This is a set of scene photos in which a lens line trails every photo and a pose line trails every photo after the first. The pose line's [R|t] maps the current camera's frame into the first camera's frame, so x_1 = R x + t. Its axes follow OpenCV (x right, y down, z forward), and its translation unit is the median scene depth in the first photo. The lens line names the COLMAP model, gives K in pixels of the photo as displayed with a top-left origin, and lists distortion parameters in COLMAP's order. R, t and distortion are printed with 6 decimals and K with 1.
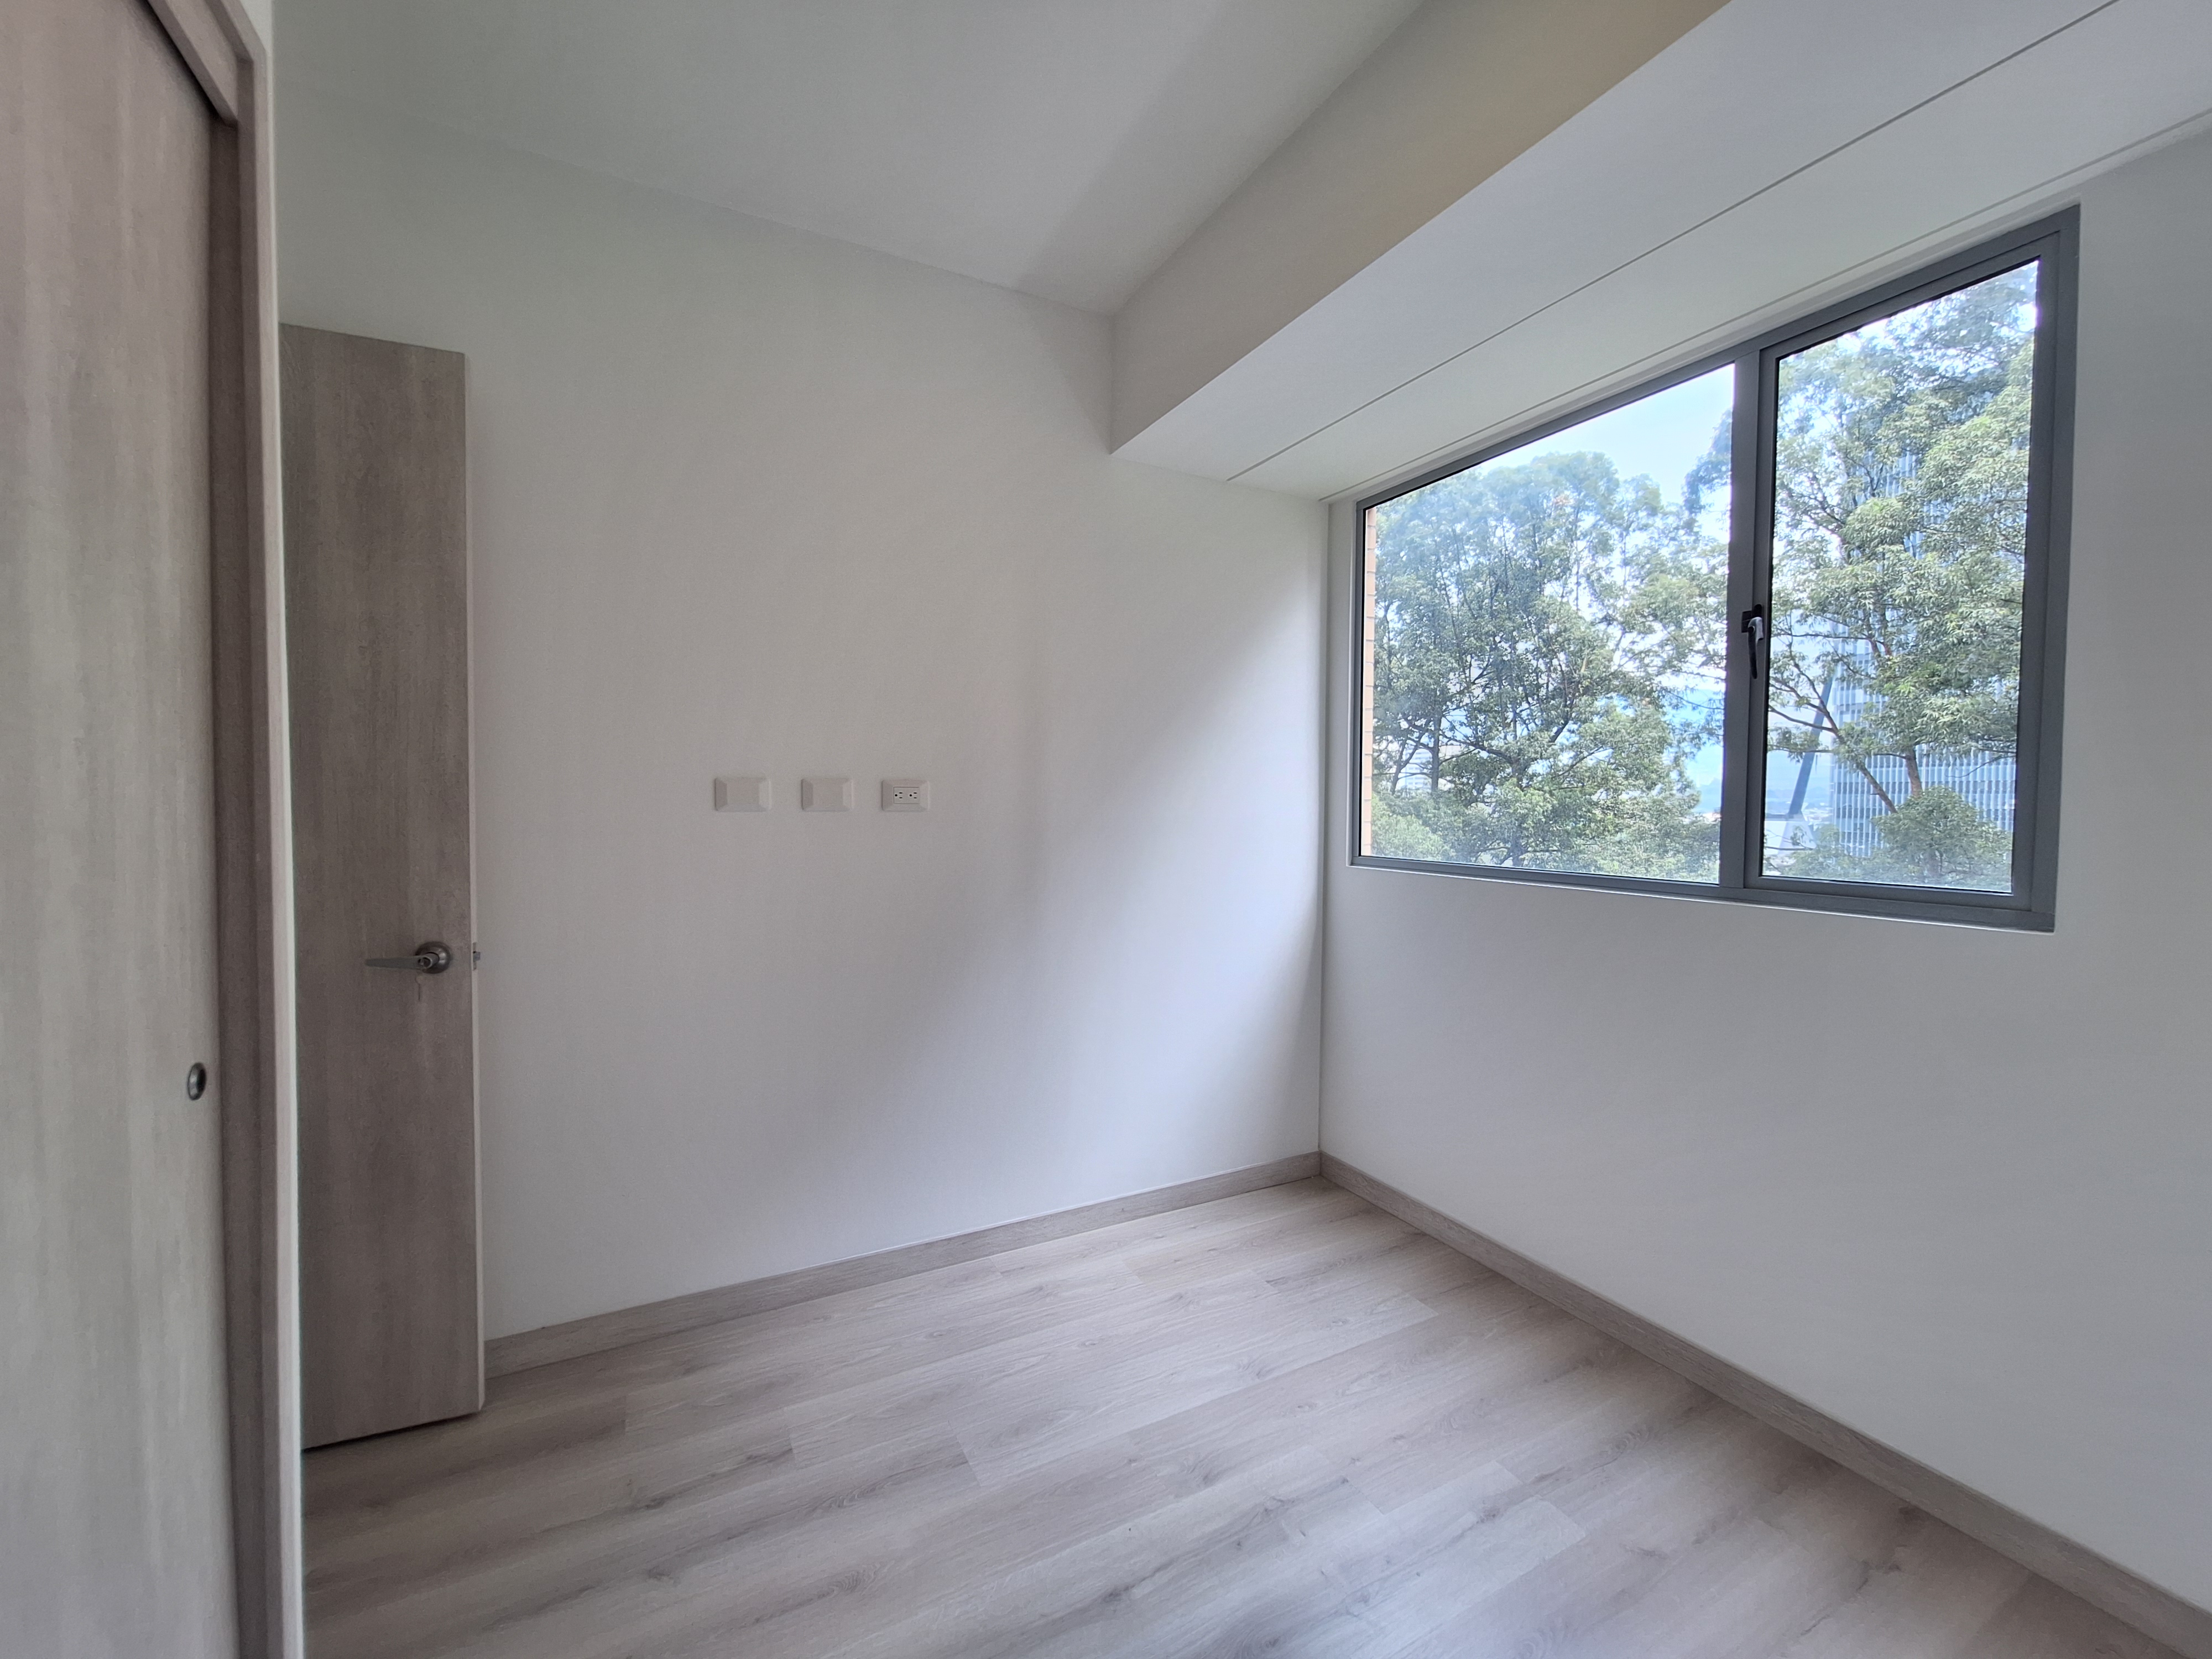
lens RADIAL K [[875.9, 0, 1104.7], [0, 875.9, 832.8], [0, 0, 1]] dist [-0.009346, 0.002845]
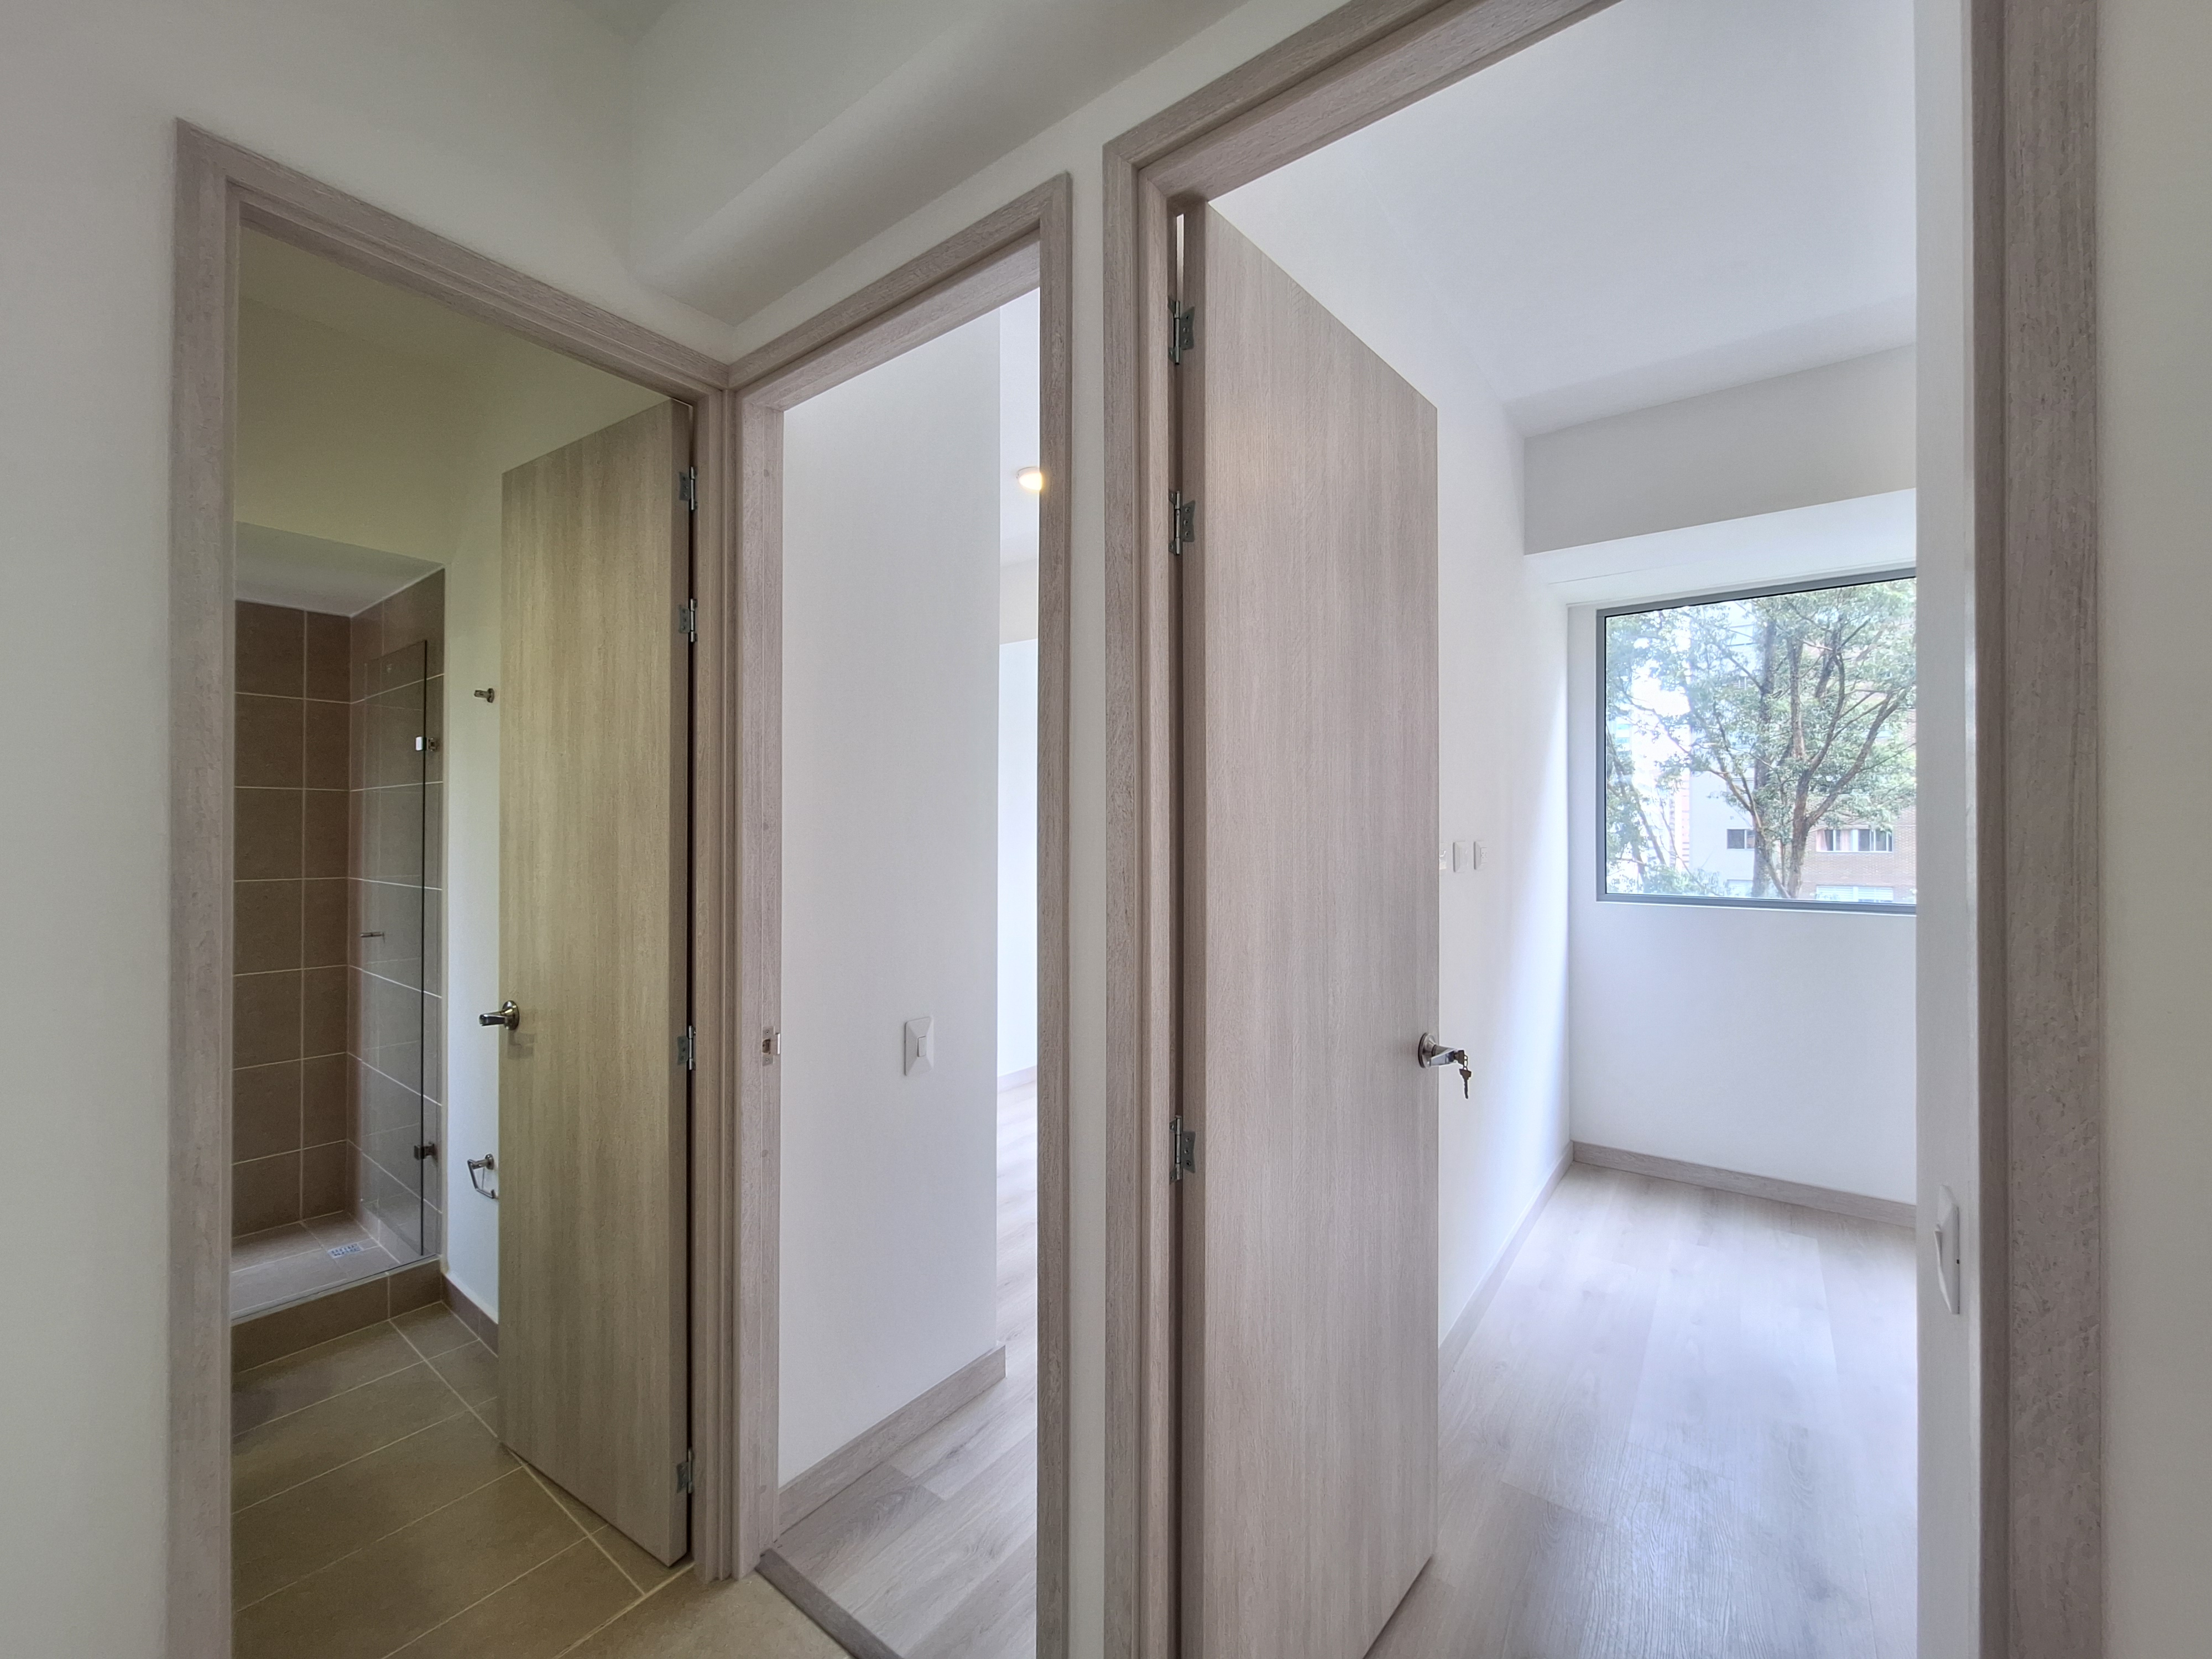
lens RADIAL K [[875.9, 0, 1114.8], [0, 875.9, 824.3], [0, 0, 1]] dist [-0.009346, 0.002845]
pose [[0.902190, -0.002444, 0.431332, -0.925027], [0.021911, 0.998953, -0.040170, -0.037452], [-0.430782, 0.045692, 0.901298, 0.195500]]
